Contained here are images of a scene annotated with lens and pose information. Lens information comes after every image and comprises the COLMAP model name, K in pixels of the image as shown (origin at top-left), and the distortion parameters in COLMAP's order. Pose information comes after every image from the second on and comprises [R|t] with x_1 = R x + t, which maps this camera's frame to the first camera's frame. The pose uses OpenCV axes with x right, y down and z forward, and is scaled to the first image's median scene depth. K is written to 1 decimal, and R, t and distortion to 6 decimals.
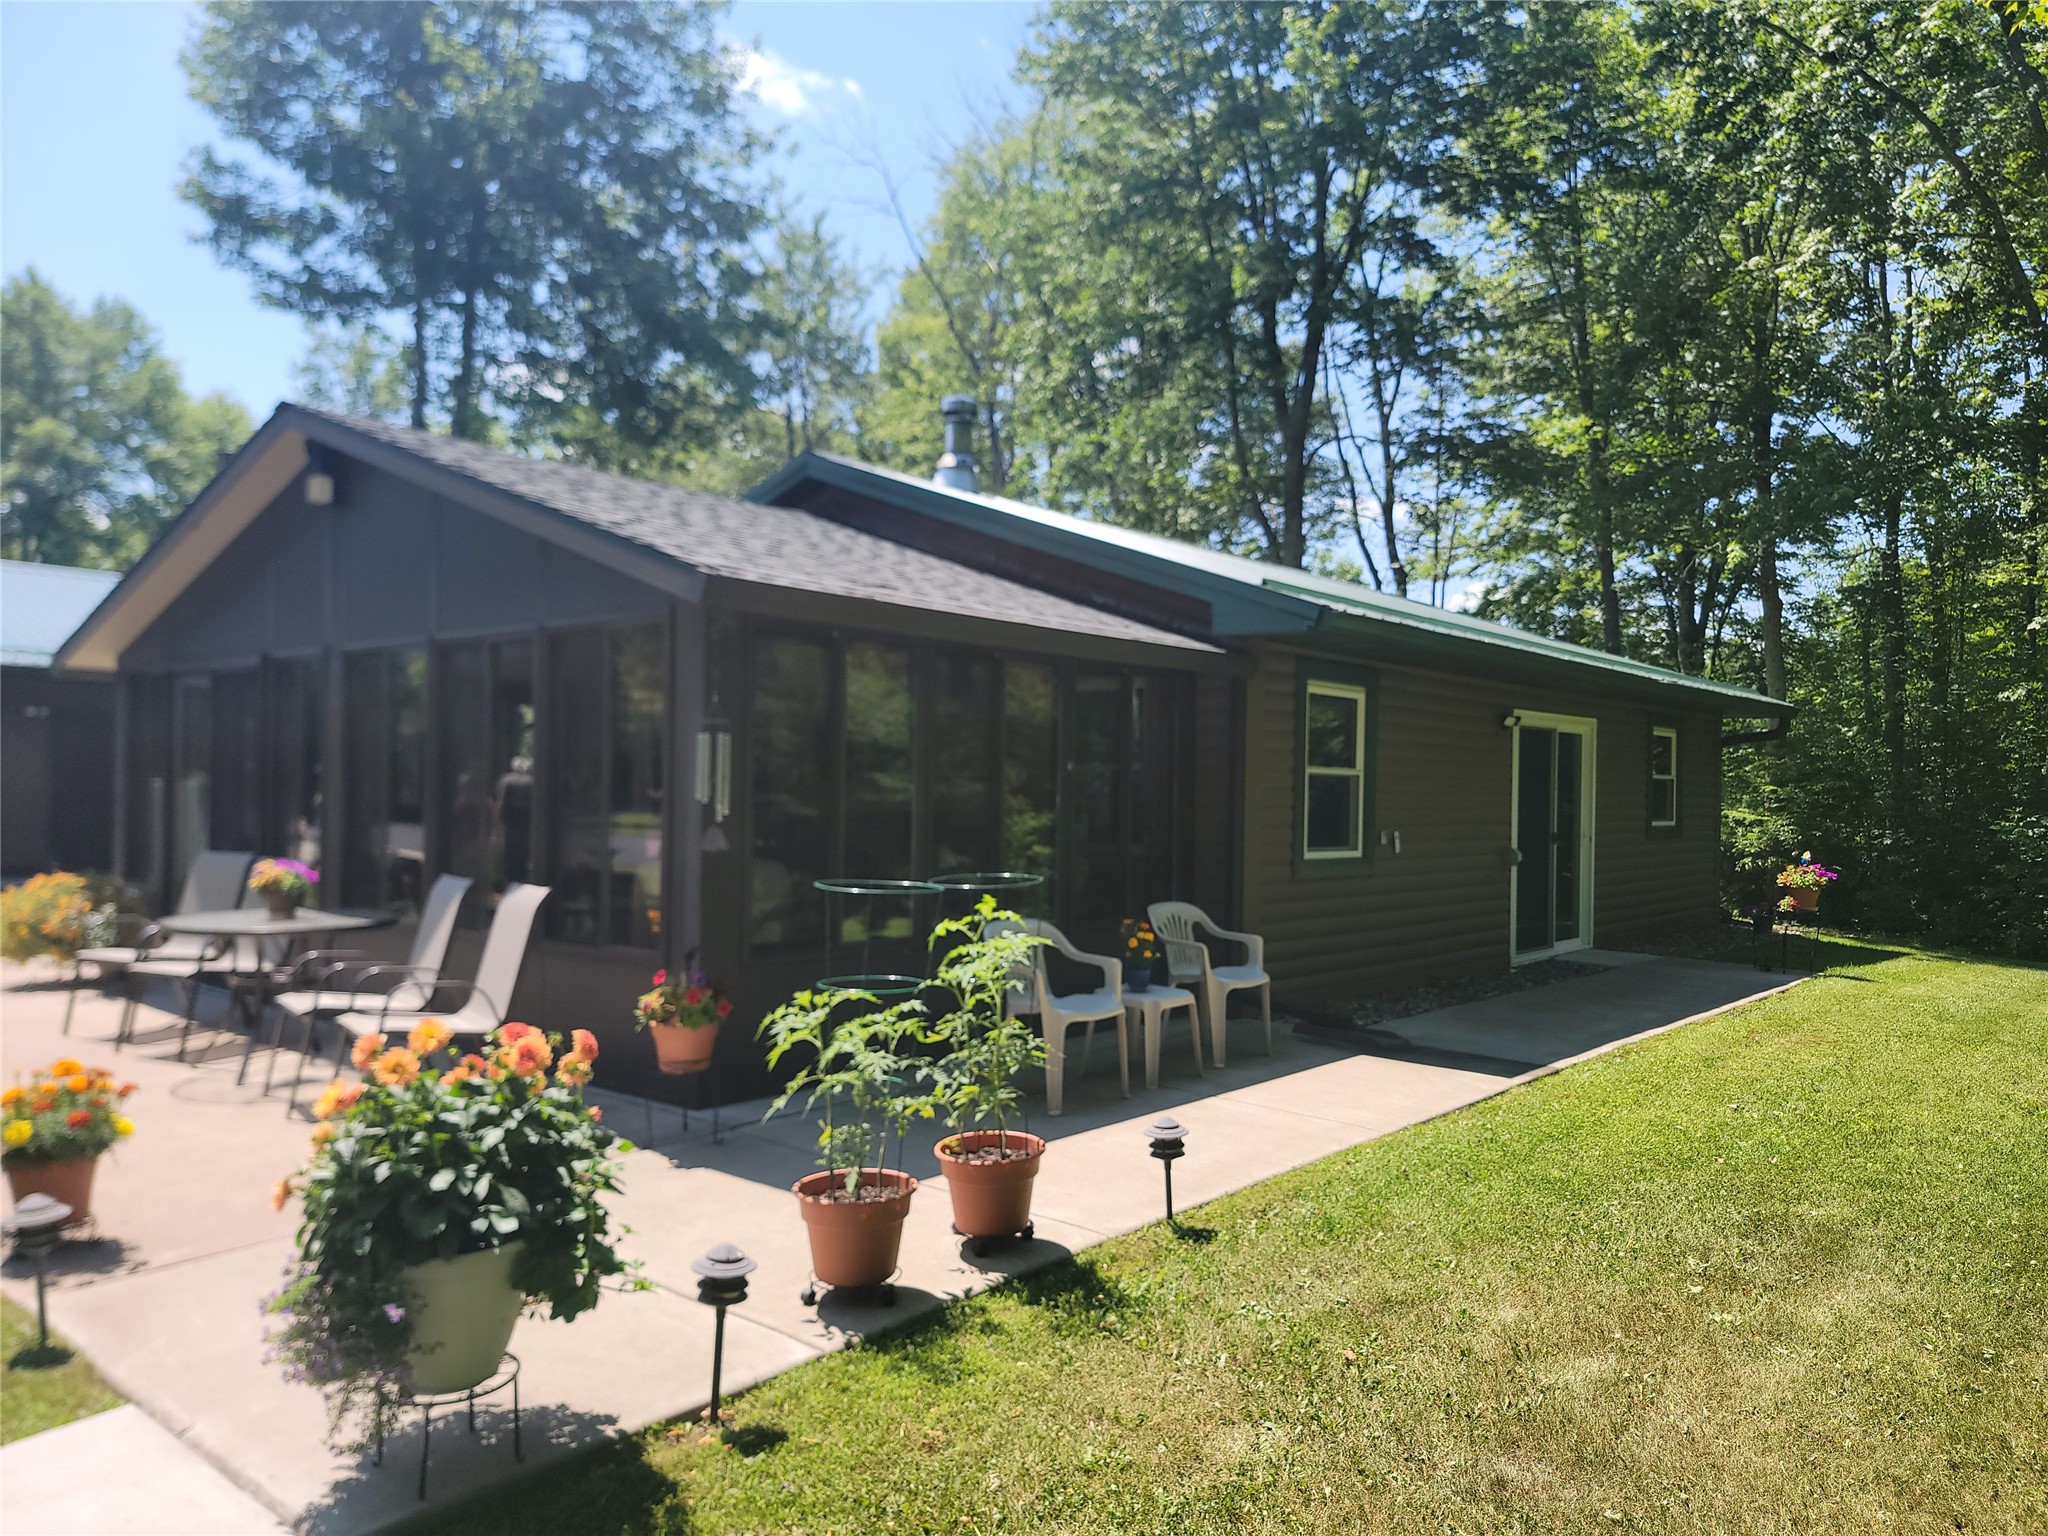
lens RADIAL K [[1437.6, 0, 1024.4], [0, 1437.6, 769.7], [0, 0, 1]] dist [0.057391, -0.044753]
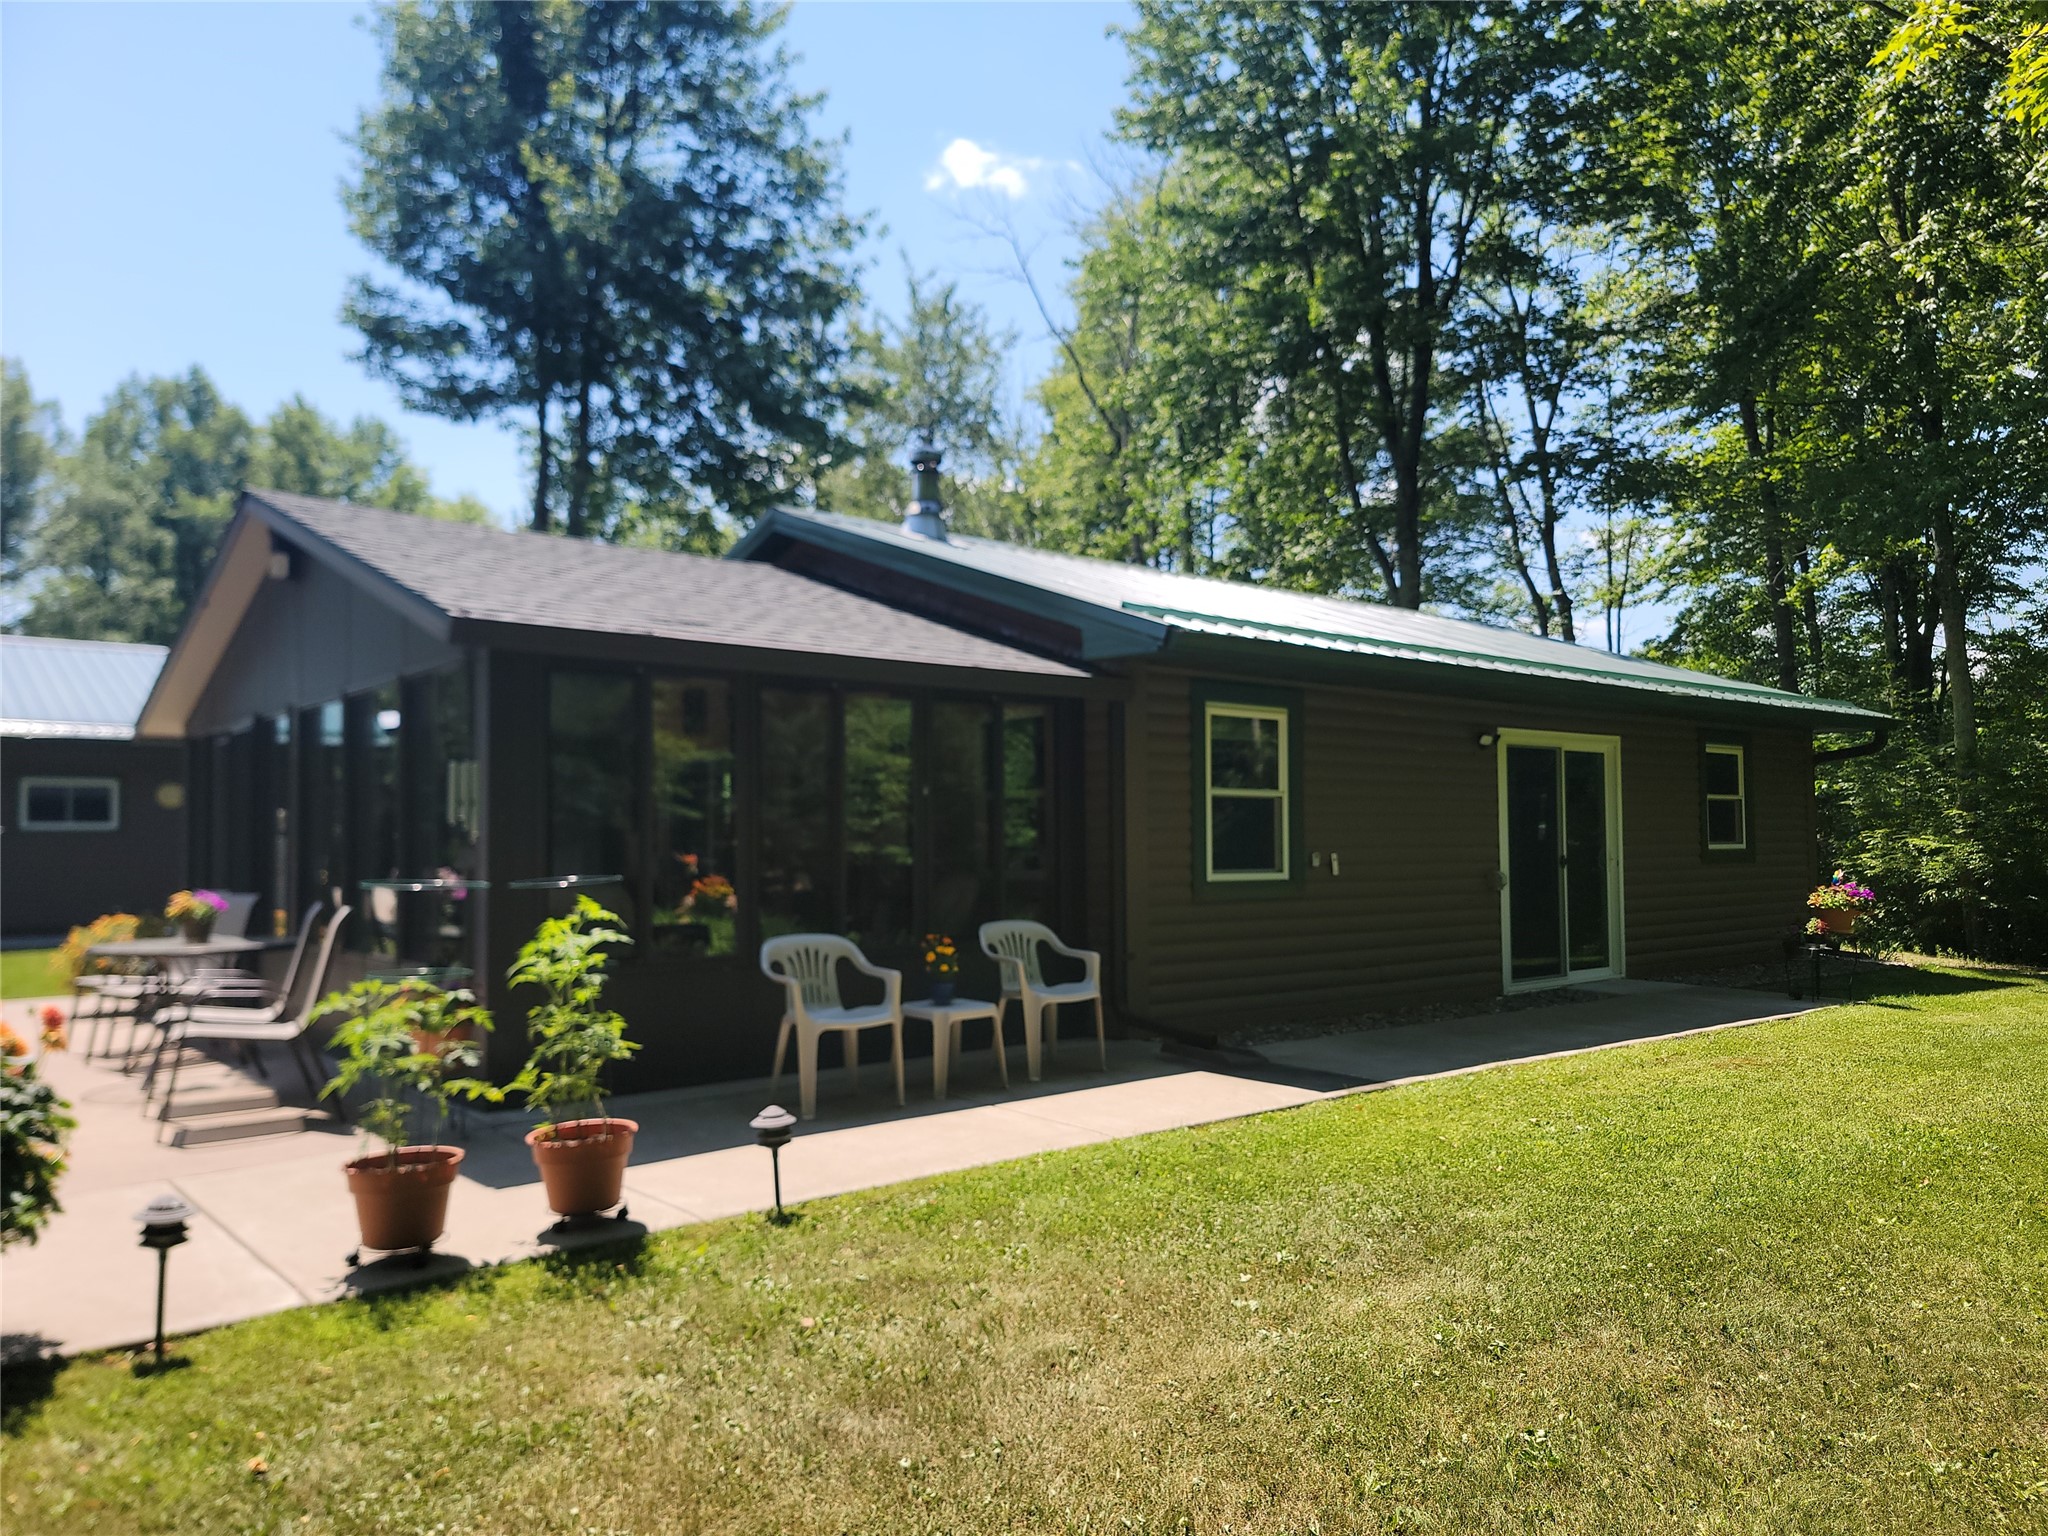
lens RADIAL K [[1437.6, 0, 1024.4], [0, 1437.6, 769.7], [0, 0, 1]] dist [0.057391, -0.044753]
pose [[0.985332, -0.031198, -0.167772, 0.178778], [0.024710, 0.998869, -0.040626, 0.016918], [0.168850, 0.035884, 0.984988, -0.003826]]
